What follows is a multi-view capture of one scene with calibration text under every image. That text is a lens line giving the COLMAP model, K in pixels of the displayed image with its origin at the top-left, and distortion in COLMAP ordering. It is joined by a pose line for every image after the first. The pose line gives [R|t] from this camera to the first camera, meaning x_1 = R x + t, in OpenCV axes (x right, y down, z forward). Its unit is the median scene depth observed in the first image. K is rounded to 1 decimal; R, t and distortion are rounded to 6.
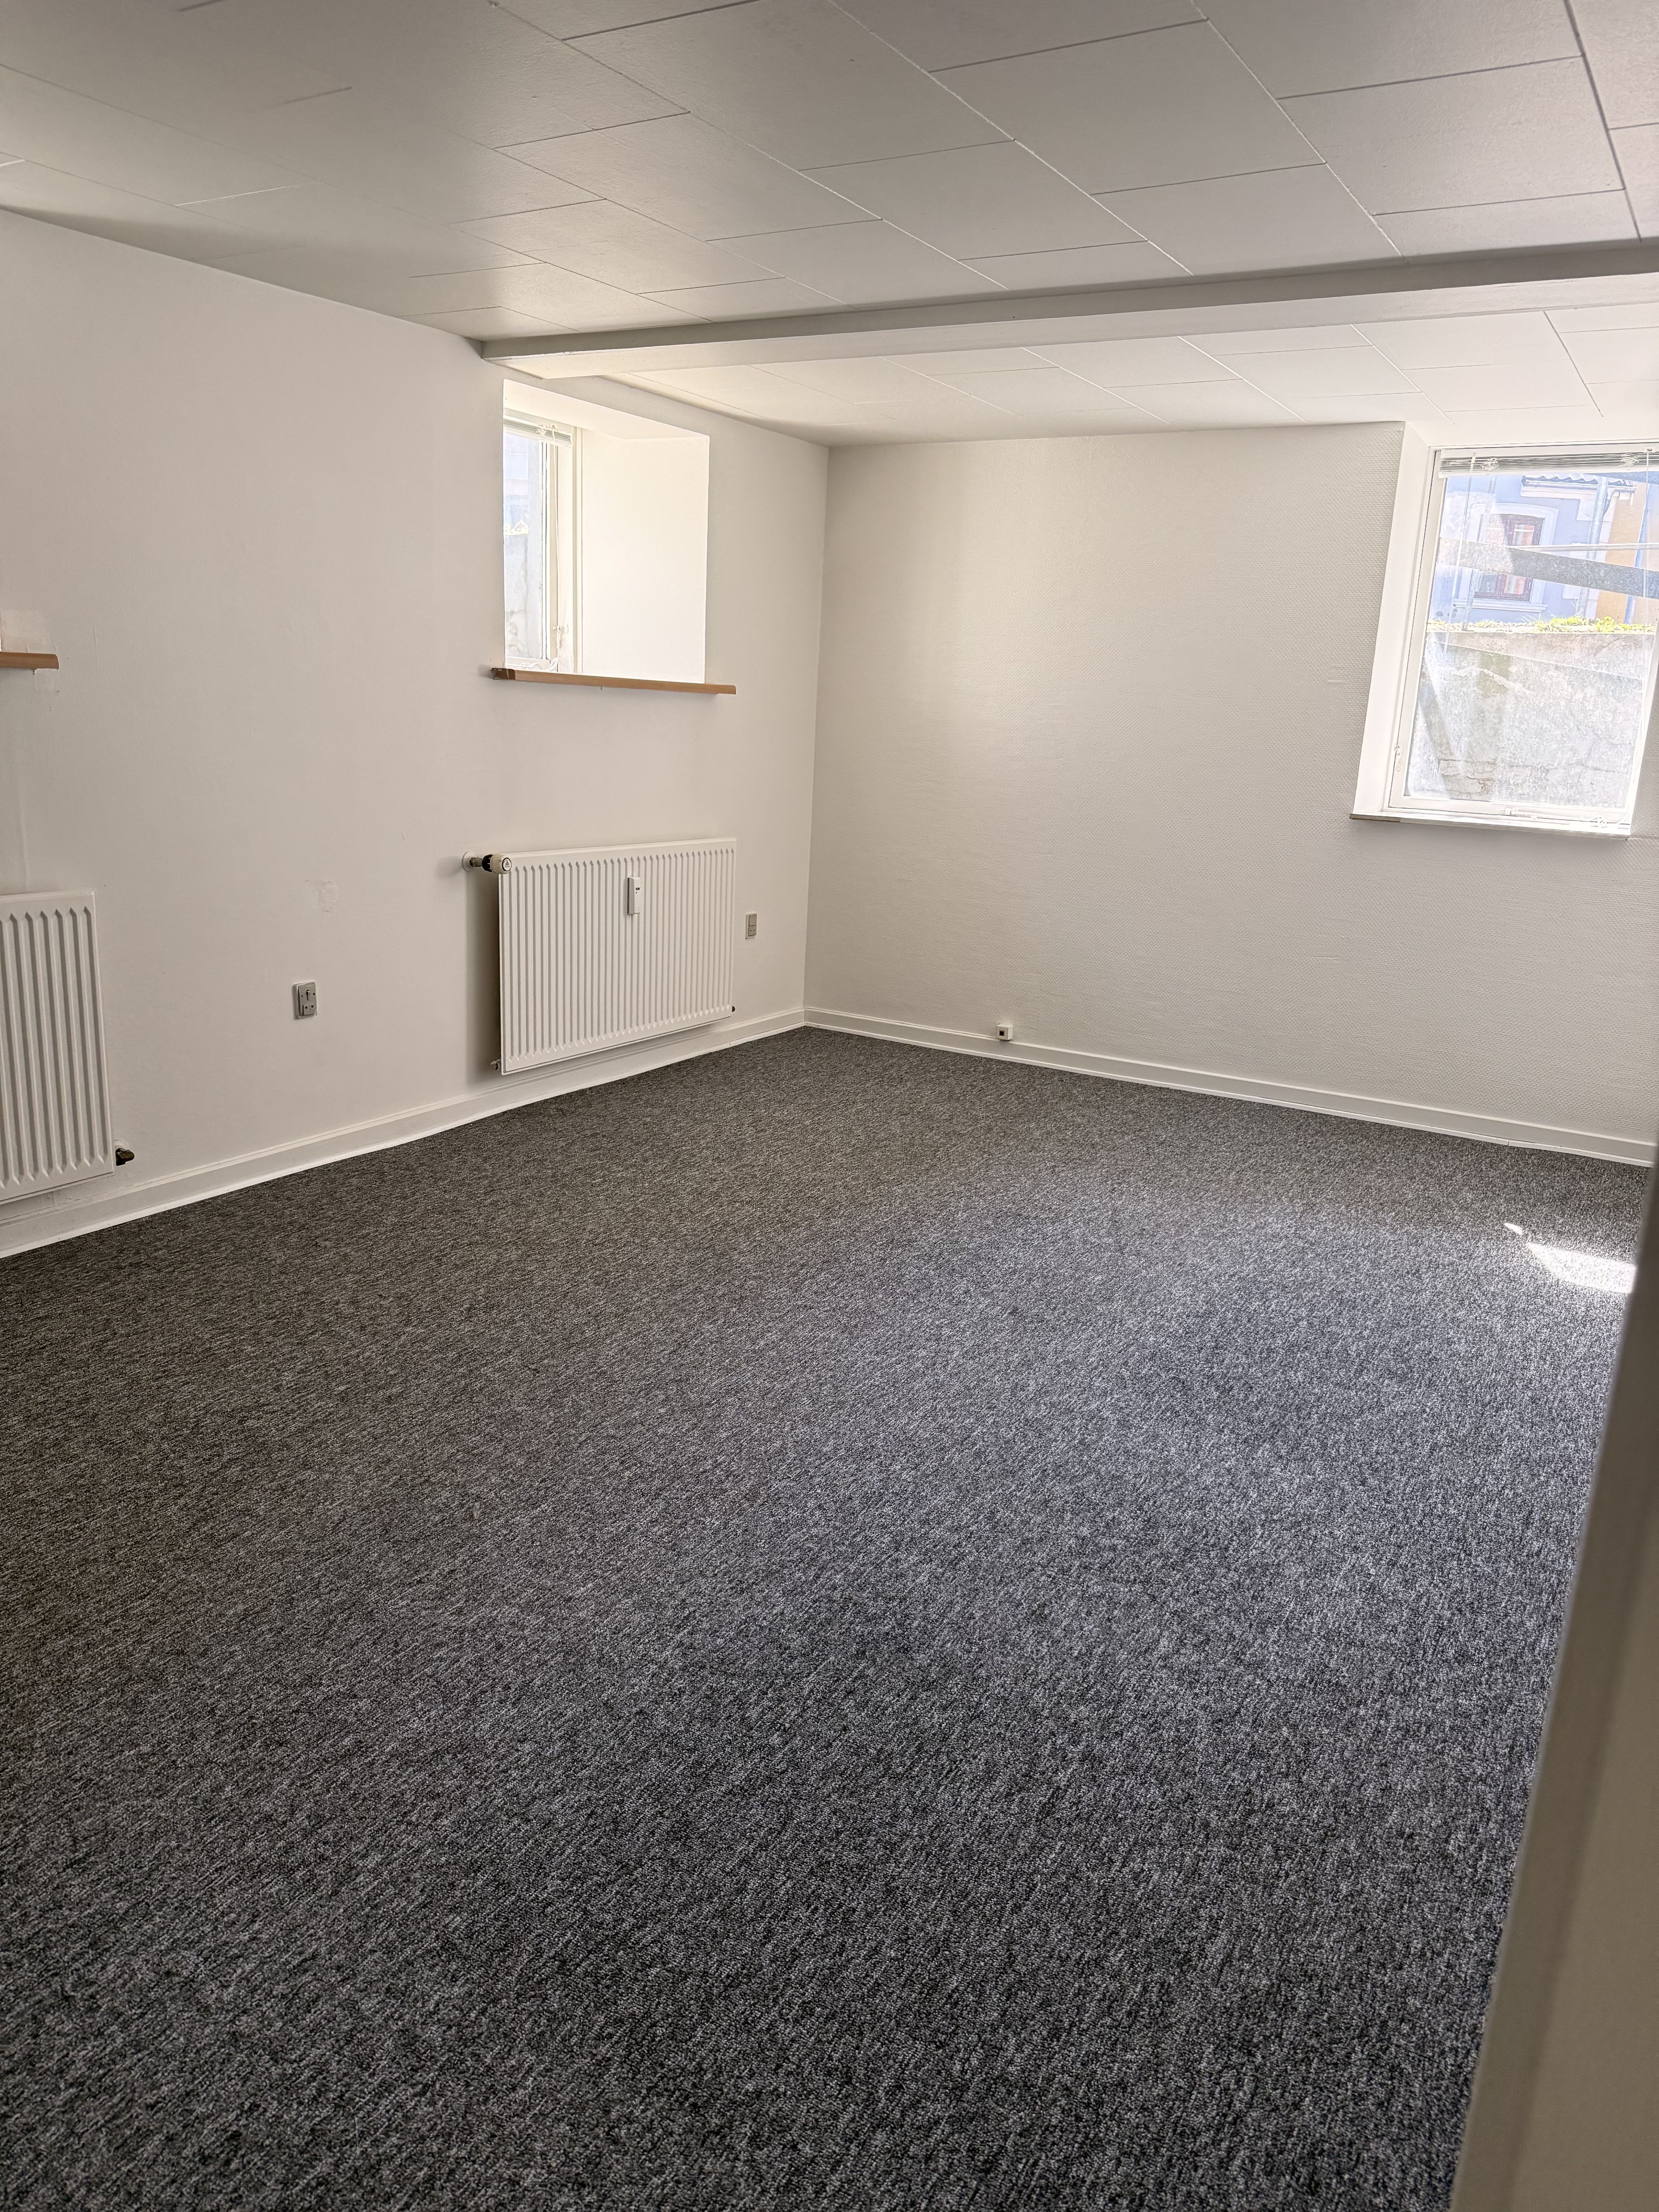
lens RADIAL K [[1558.4, 0, 829.2], [0, 1558.4, 1107.3], [0, 0, 1]] dist [0.049470, -0.070786]
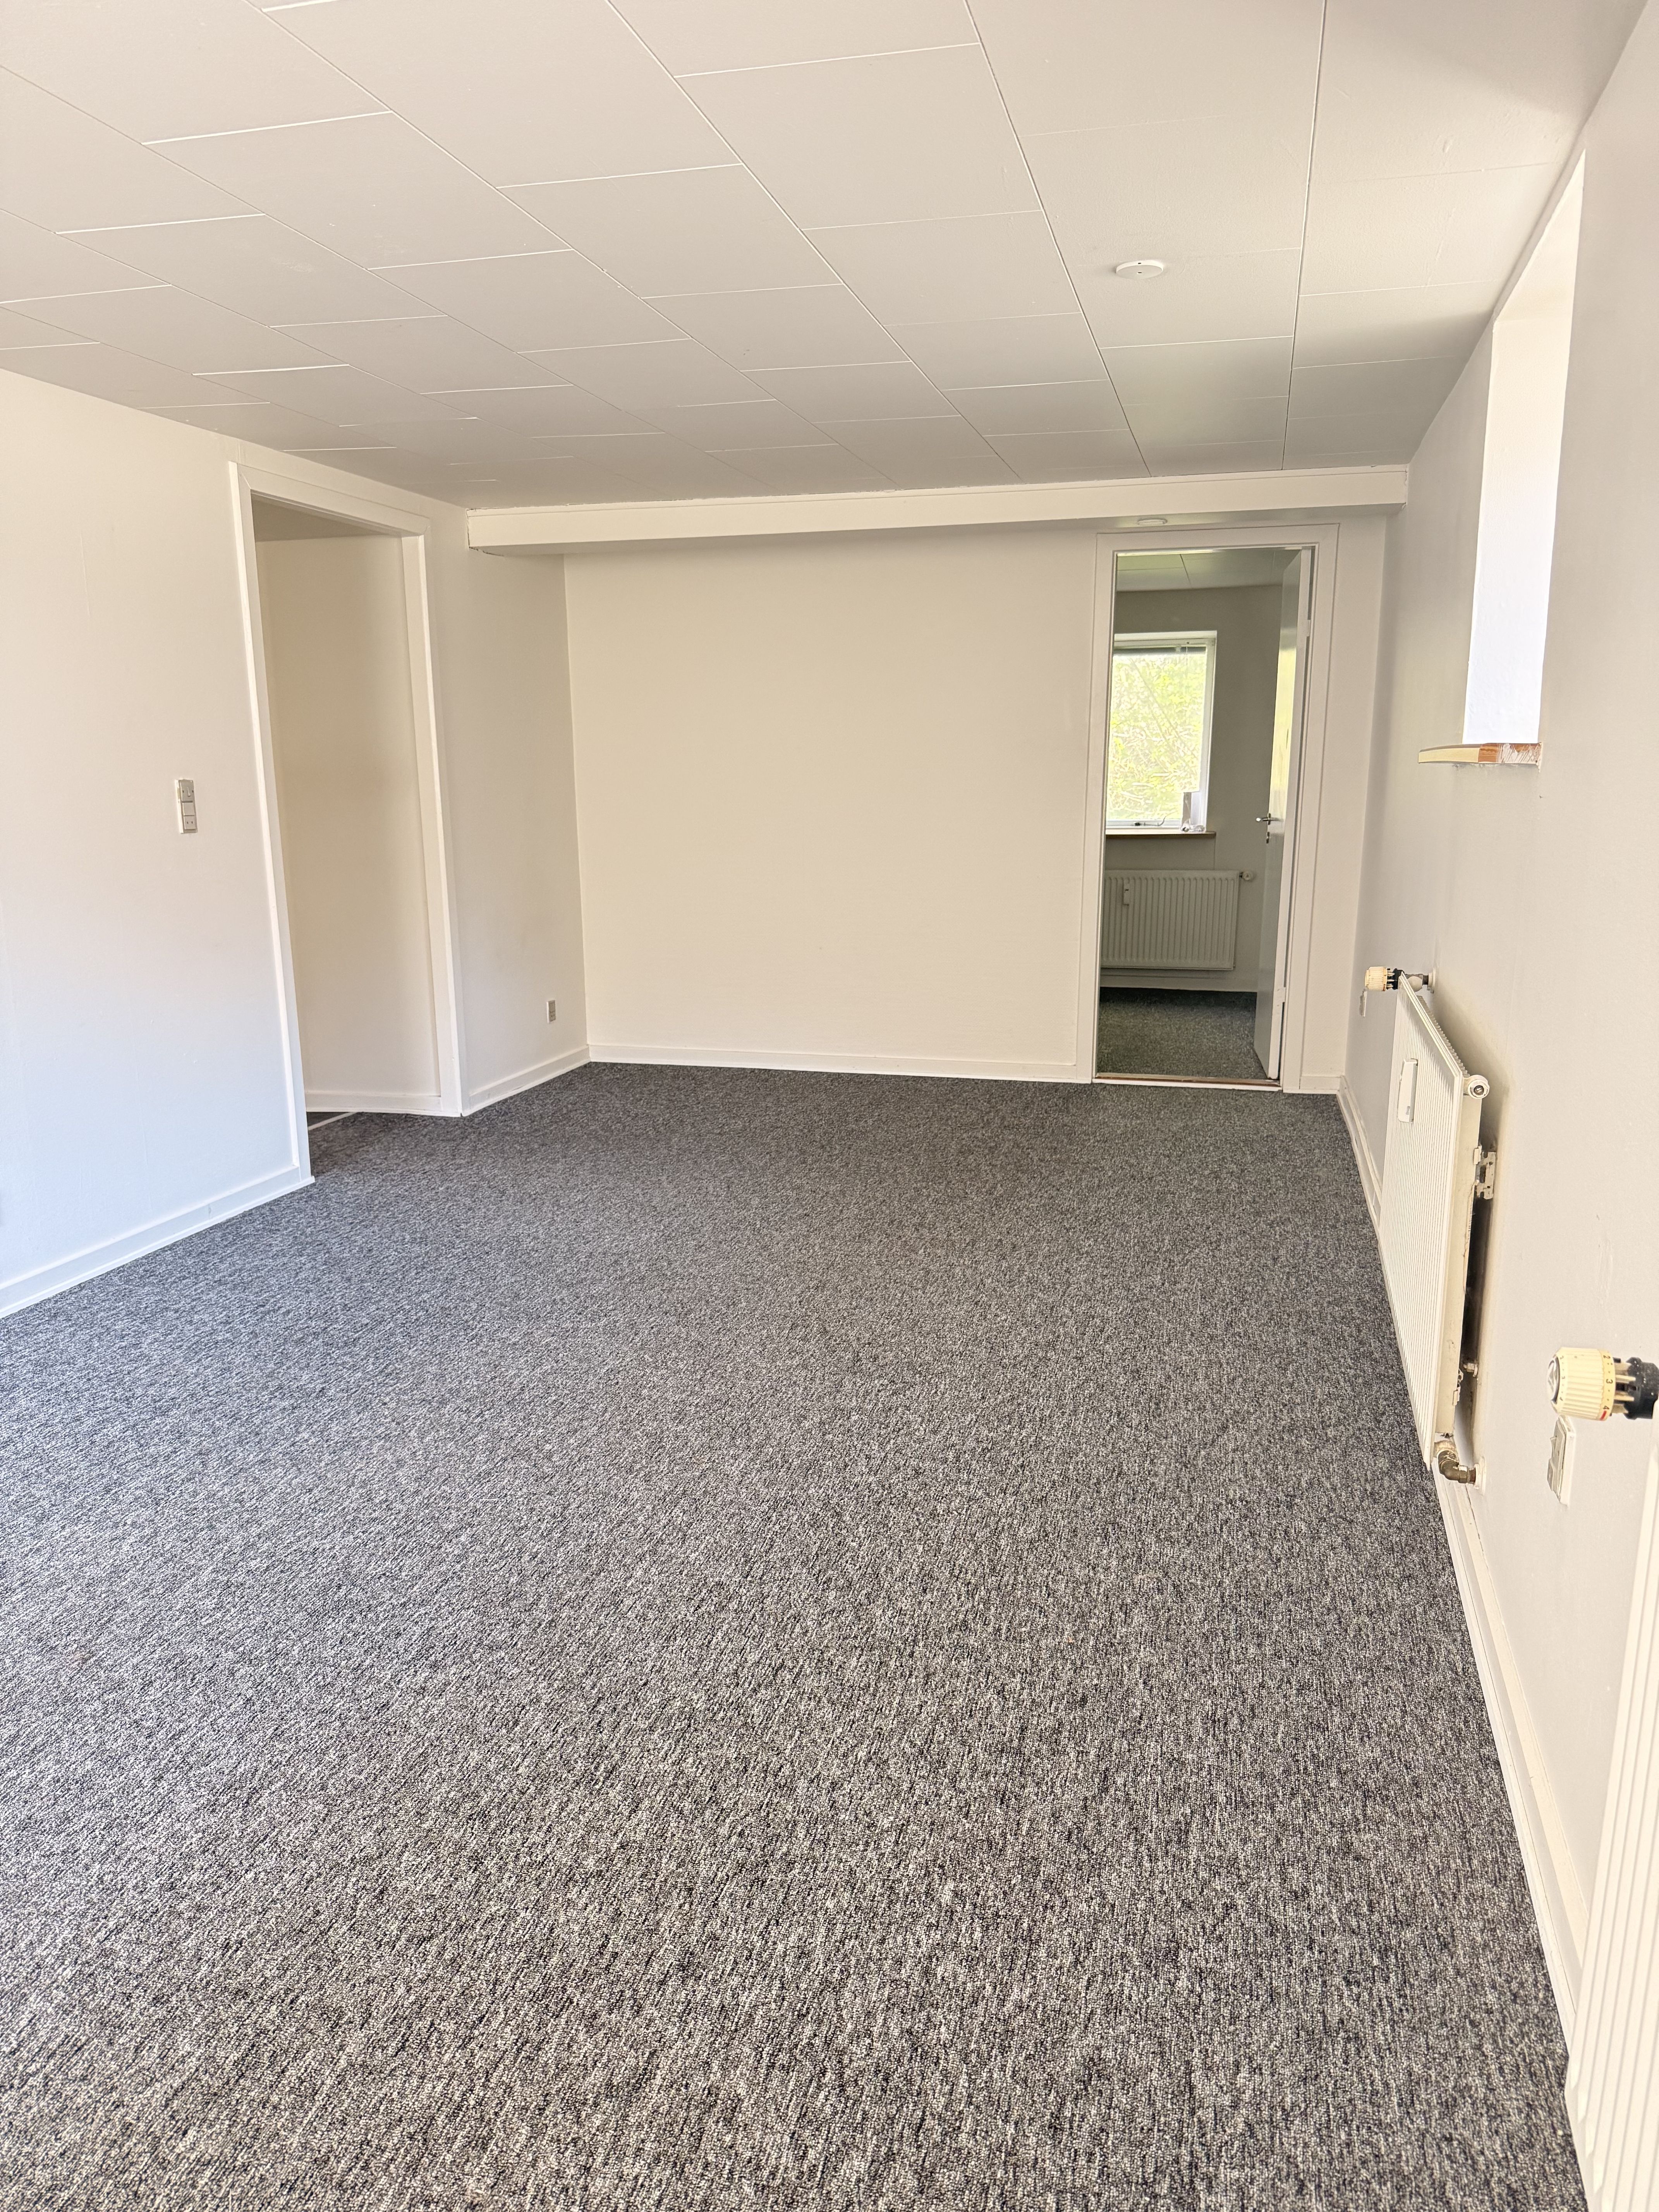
lens RADIAL K [[1558.4, 0, 835.0], [0, 1558.4, 1107.3], [0, 0, 1]] dist [0.049470, -0.070786]
pose [[-0.959722, 0.015452, -0.280527, -0.003150], [-0.112729, 0.893407, 0.434874, -0.442845], [0.257345, 0.448981, -0.855681, 1.704898]]
